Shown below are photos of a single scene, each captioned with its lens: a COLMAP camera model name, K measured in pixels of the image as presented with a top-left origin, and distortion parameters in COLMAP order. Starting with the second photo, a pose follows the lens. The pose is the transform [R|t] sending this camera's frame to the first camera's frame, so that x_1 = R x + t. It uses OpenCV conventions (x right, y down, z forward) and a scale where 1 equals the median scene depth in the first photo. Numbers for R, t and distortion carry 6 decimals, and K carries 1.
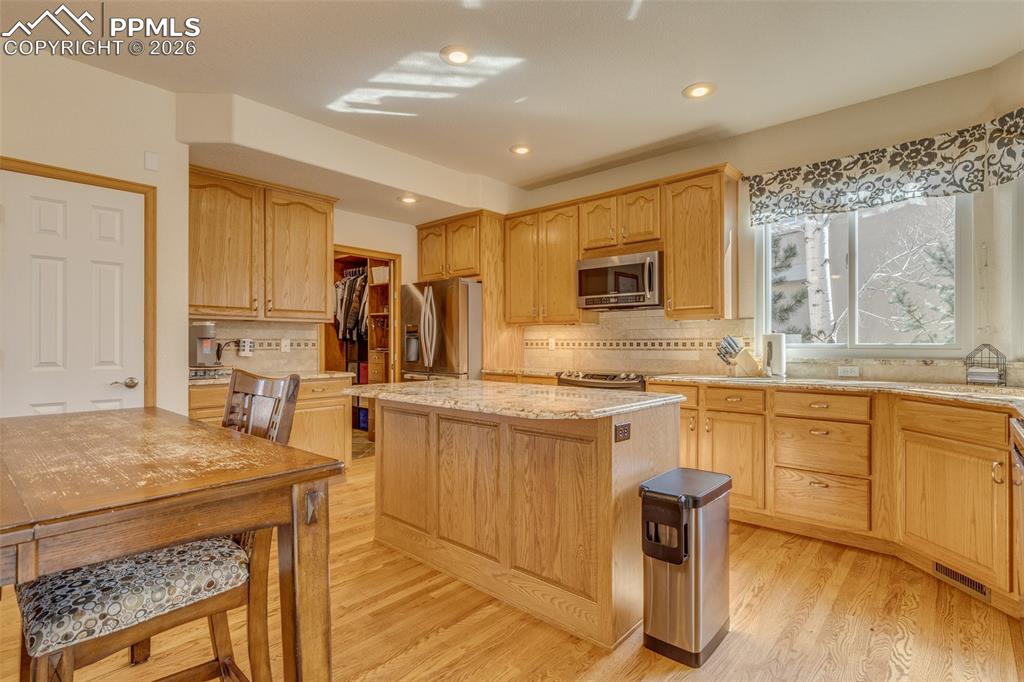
lens RADIAL K [[507.0, 0, 510.2], [0, 507.0, 344.6], [0, 0, 1]] dist [0.002795, 0.000622]
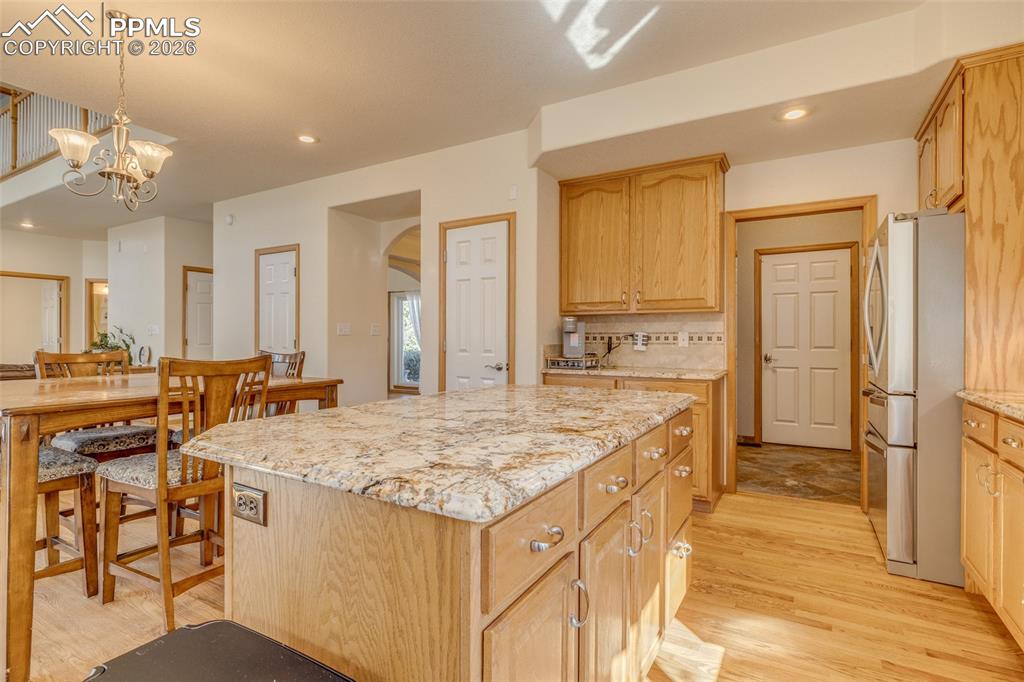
lens RADIAL K [[491.2, 0, 502.3], [0, 491.2, 341.4], [0, 0, 1]] dist [0.000586, -0.000082]
pose [[0.191583, 0.009509, -0.981430, 0.384868], [-0.003615, 0.999953, 0.008983, -0.001724], [0.981470, 0.001827, 0.191608, 0.585460]]
